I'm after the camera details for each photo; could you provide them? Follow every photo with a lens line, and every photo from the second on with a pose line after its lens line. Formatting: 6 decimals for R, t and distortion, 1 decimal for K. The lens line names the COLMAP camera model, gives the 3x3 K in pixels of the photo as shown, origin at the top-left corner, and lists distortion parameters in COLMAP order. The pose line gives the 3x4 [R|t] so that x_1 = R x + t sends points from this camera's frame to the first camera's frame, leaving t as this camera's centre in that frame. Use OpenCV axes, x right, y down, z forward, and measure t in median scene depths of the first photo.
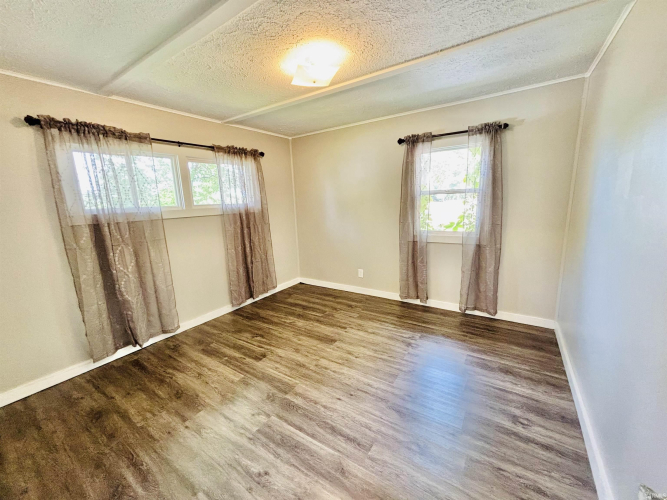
lens RADIAL K [[269.4, 0, 333.5], [0, 269.4, 250.0], [0, 0, 1]] dist [0.001764, 0.000081]
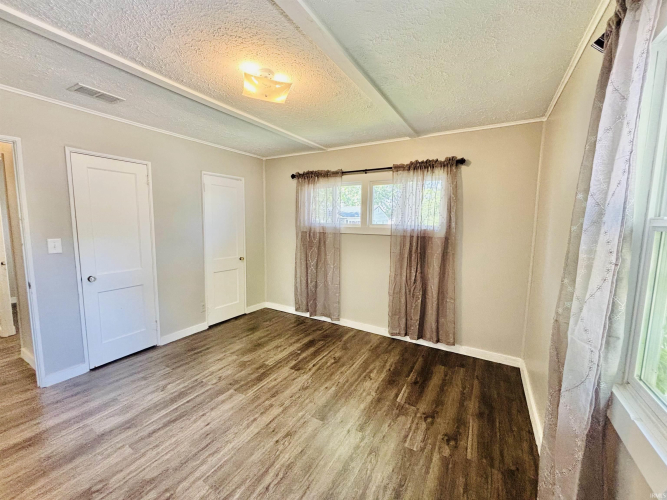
lens RADIAL K [[269.4, 0, 333.5], [0, 269.4, 250.0], [0, 0, 1]] dist [0.001764, 0.000081]
pose [[0.056025, 0.146834, -0.987573, 0.622797], [-0.205062, 0.969732, 0.132549, -0.192124], [0.977144, 0.195087, 0.084439, 0.842209]]
